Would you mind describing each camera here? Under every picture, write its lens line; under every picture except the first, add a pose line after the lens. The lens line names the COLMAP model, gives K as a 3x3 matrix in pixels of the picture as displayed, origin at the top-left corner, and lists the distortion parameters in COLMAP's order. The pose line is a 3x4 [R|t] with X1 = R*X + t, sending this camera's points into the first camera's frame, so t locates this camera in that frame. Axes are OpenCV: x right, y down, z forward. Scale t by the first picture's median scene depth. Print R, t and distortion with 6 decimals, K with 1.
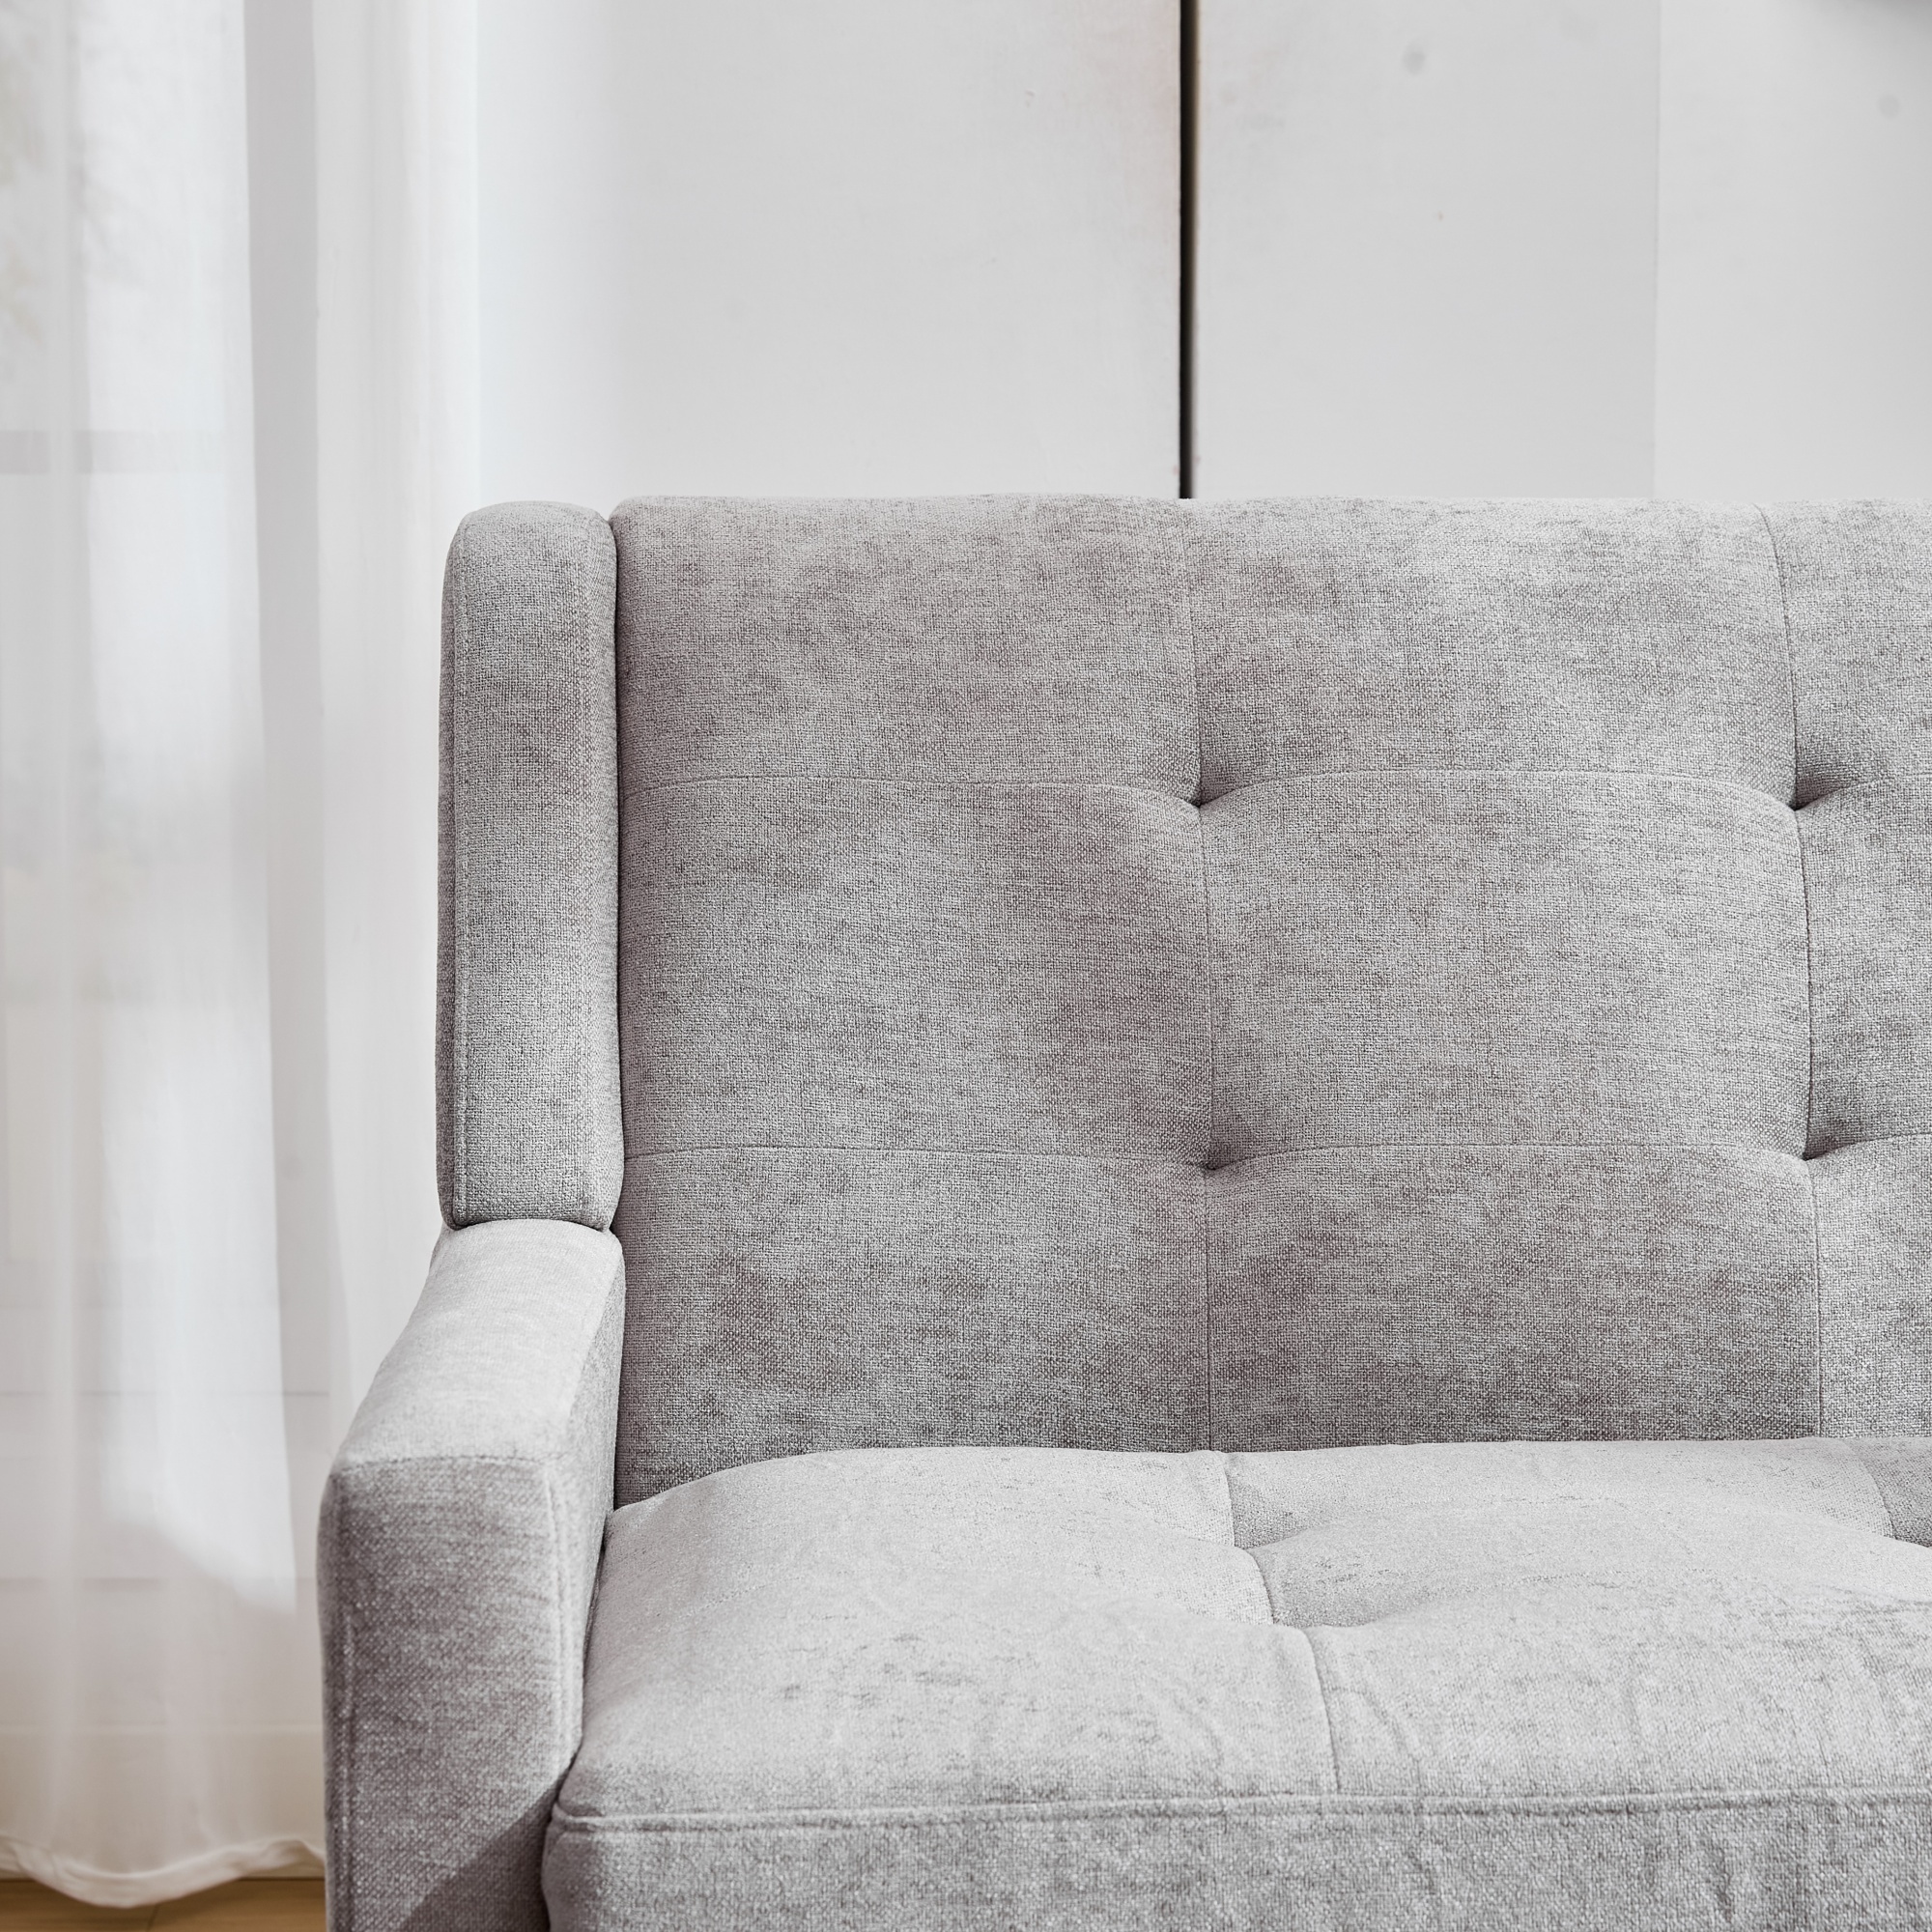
lens RADIAL K [[4894.0, 0, 966.0], [0, 4894.0, 966.0], [0, 0, 1]] dist [-0.021036, -0.157301]
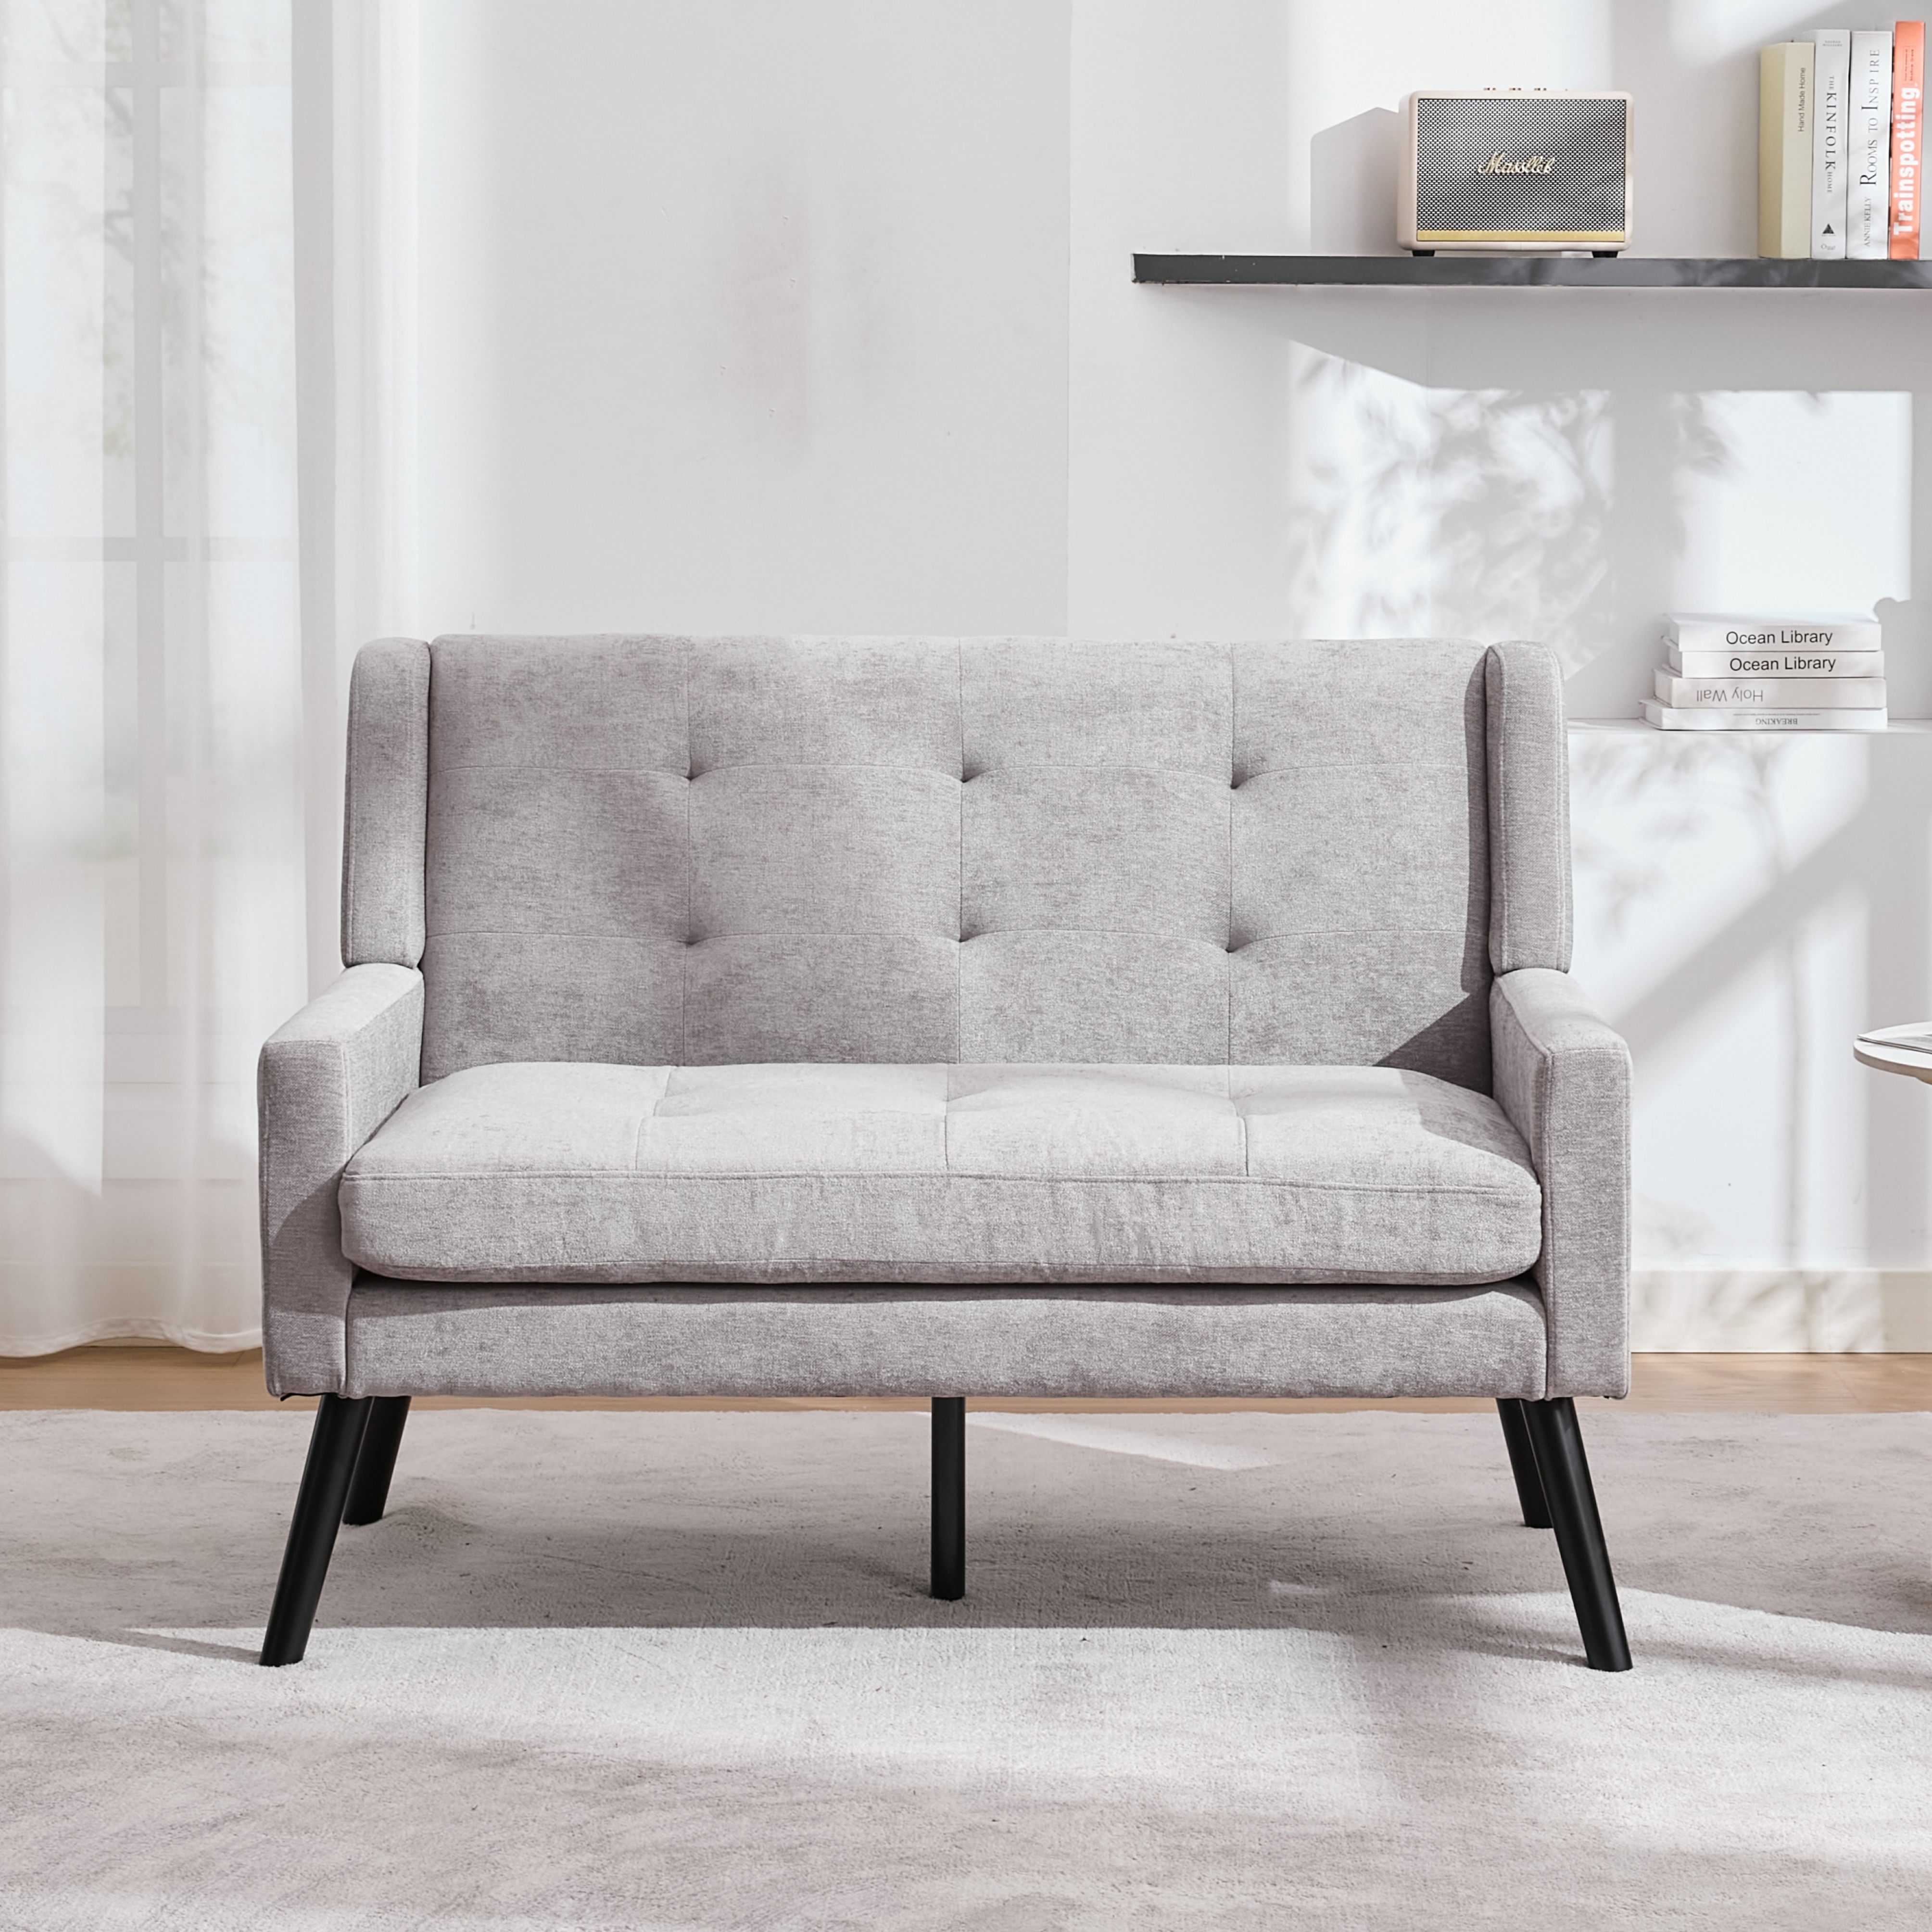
lens RADIAL K [[5364.2, 0, 966.6], [0, 5364.2, 628.0], [0, 0, 1]] dist [0.065610, 0.255950]
pose [[0.998361, 0.004188, -0.057068, 0.317204], [-0.005949, 0.999510, -0.030728, -0.028162], [0.056912, 0.031017, 0.997897, -1.442755]]
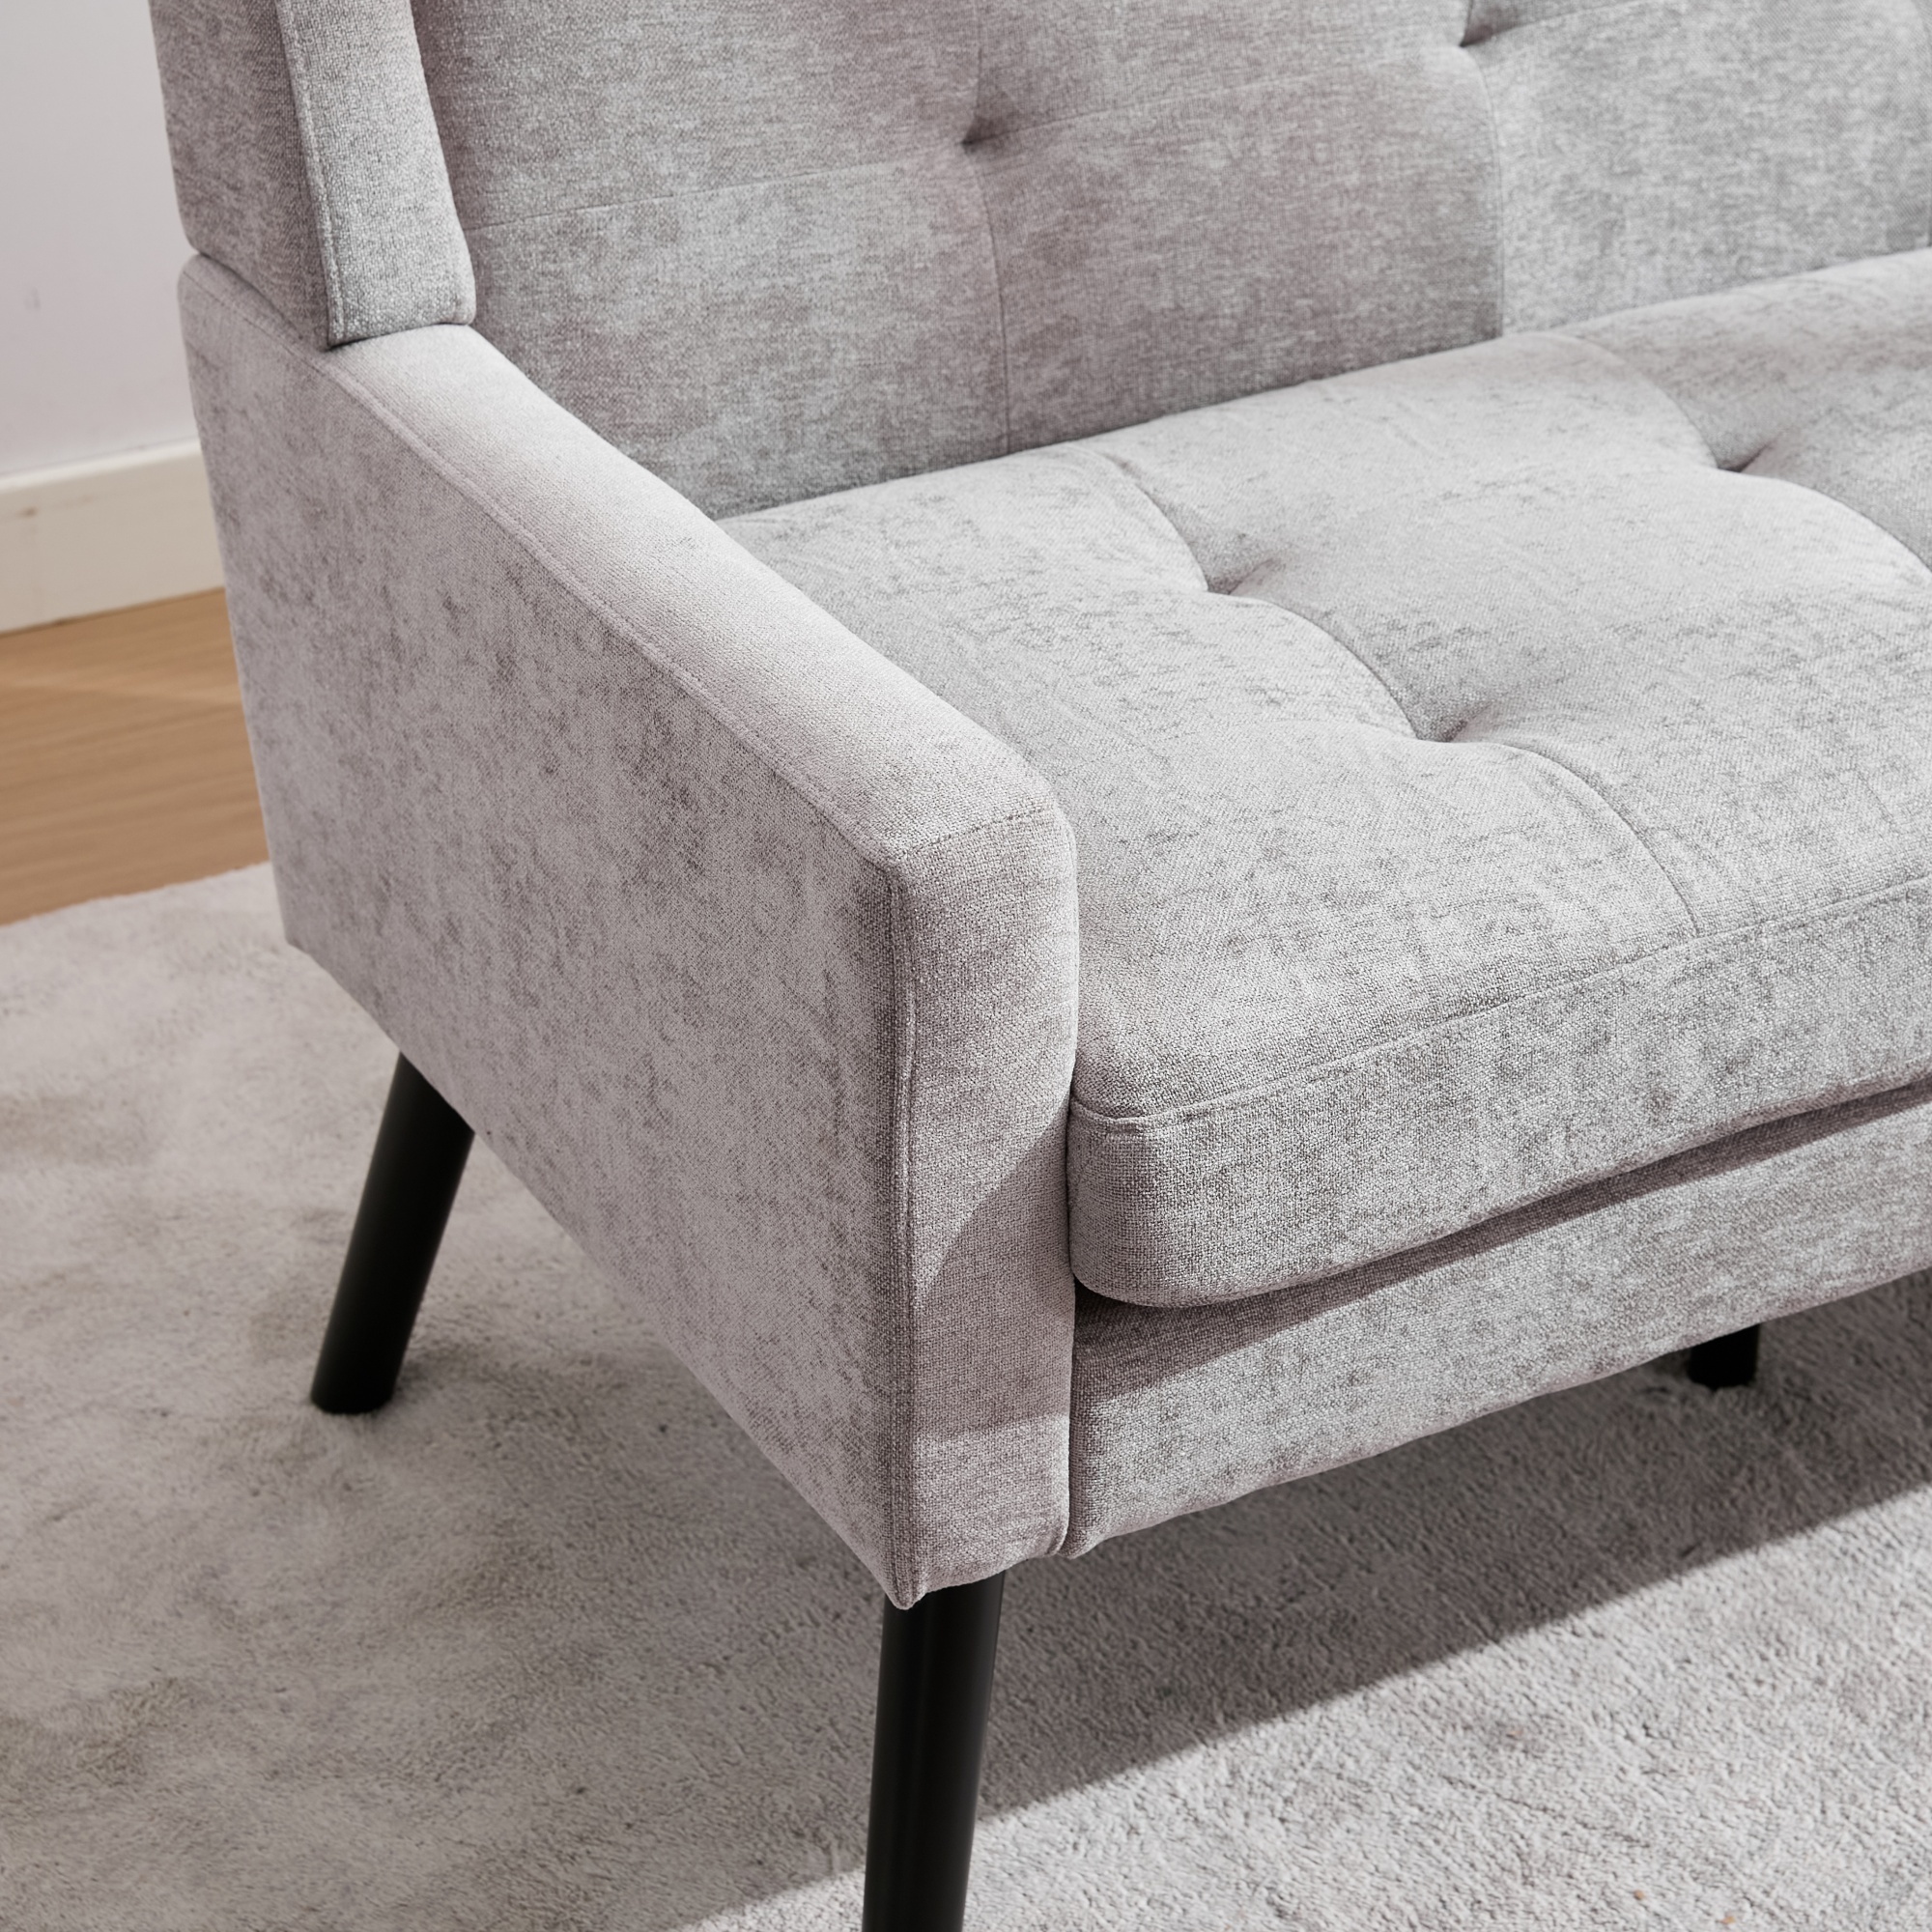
lens RADIAL K [[4840.5, 0, 966.0], [0, 4840.5, 966.0], [0, 0, 1]] dist [-0.037541, -0.052311]
pose [[0.893981, -0.217795, 0.391616, -0.383468], [0.043093, 0.911673, 0.408650, -0.214527], [-0.446028, -0.348449, 0.824404, 0.118650]]
